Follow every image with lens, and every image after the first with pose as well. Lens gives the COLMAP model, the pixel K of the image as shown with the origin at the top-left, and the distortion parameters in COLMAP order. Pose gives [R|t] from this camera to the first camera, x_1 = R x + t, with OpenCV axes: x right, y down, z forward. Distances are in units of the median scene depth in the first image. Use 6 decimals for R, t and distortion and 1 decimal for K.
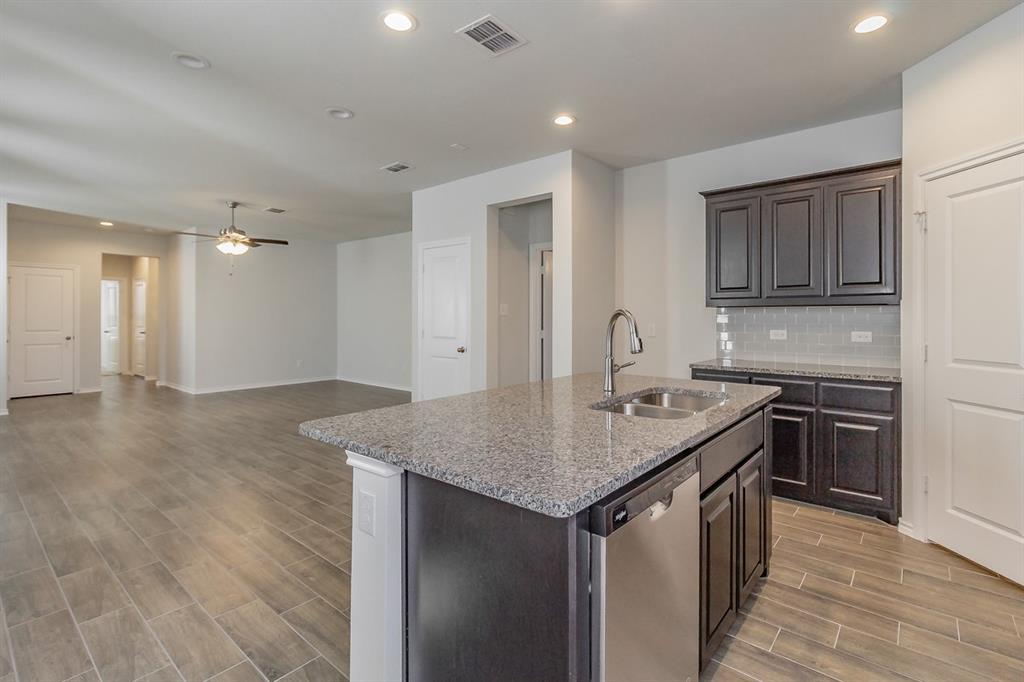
lens RADIAL K [[475.0, 0, 512.7], [0, 475.0, 317.4], [0, 0, 1]] dist [0.012074, -0.000233]
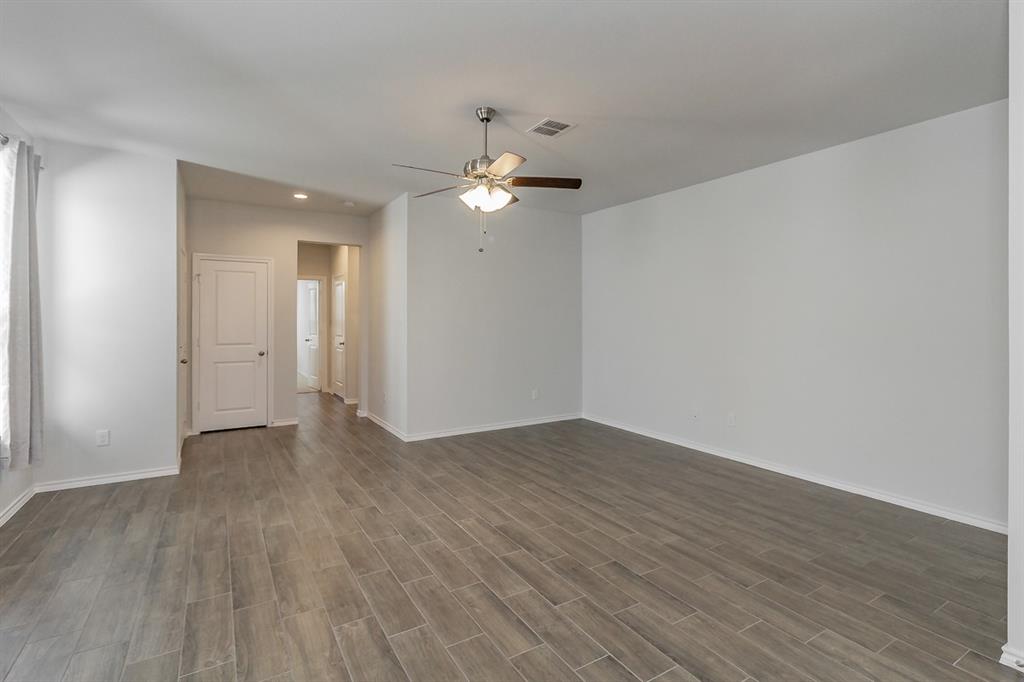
lens RADIAL K [[491.7, 0, 507.1], [0, 491.7, 319.3], [0, 0, 1]] dist [0.001319, -0.000424]
pose [[0.944874, -0.001869, -0.327429, -0.307623], [0.002415, 0.999996, 0.001262, -0.011163], [0.327426, -0.001983, 0.944875, 0.396487]]
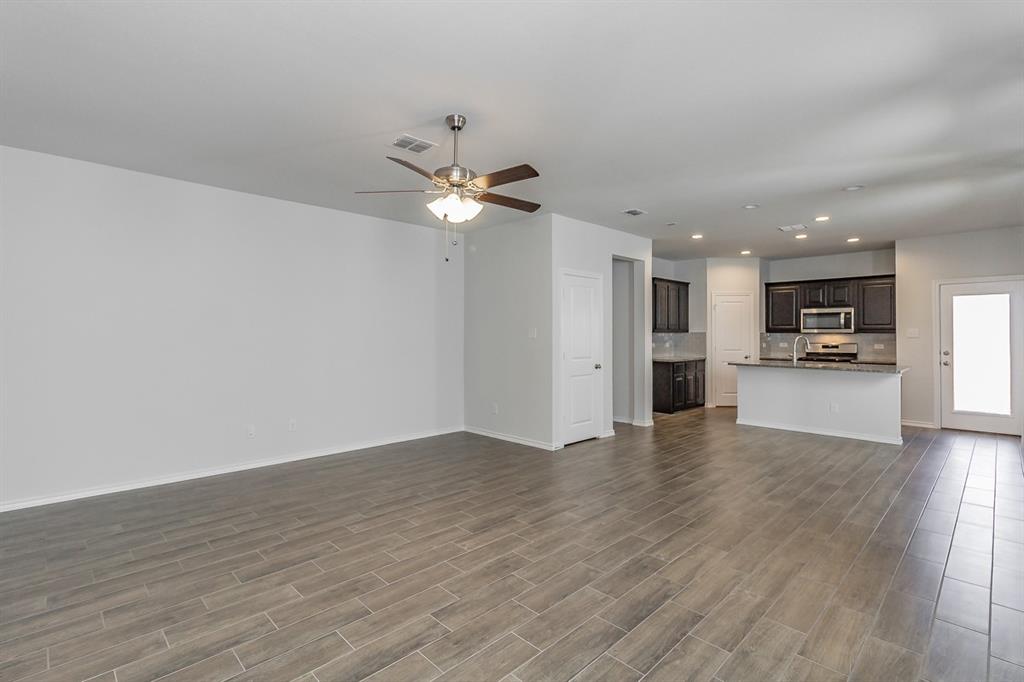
lens RADIAL K [[472.2, 0, 508.2], [0, 472.2, 329.4], [0, 0, 1]] dist [0.000869, 0.000577]
pose [[0.103956, 0.005844, 0.994565, -0.830353], [-0.001551, 0.999982, -0.005714, -0.011484], [-0.994581, -0.000949, 0.103964, 0.693384]]
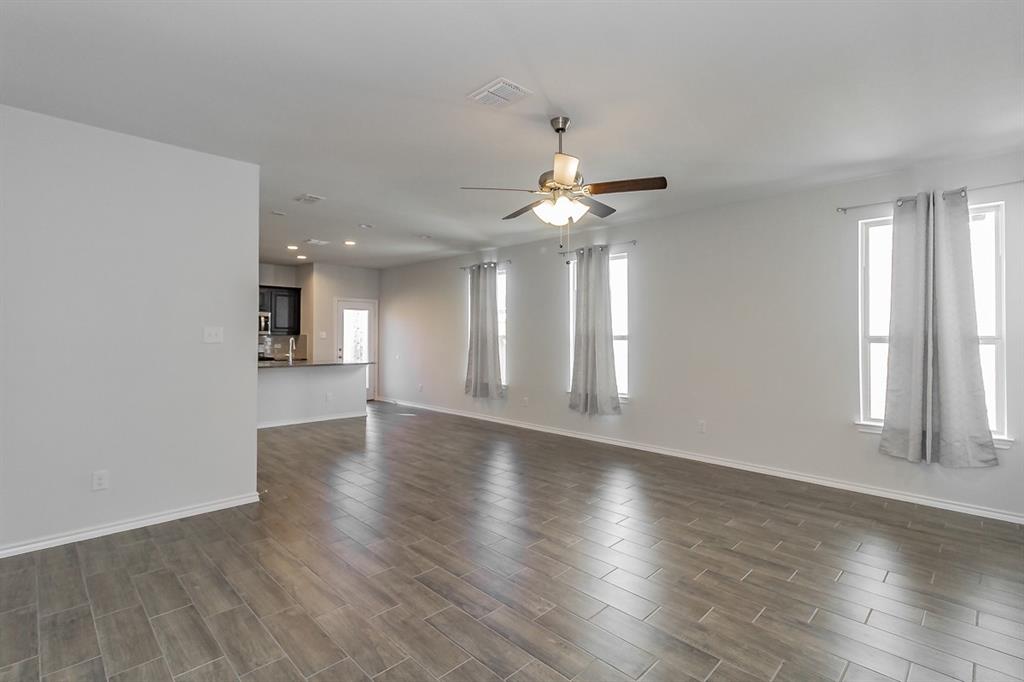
lens RADIAL K [[479.8, 0, 506.7], [0, 479.8, 327.4], [0, 0, 1]] dist [0.000897, -0.000025]
pose [[-0.995026, -0.005612, 0.099458, -0.453786], [-0.007593, 0.999780, -0.019555, -0.010382], [-0.099326, -0.020213, -0.994850, 1.156961]]
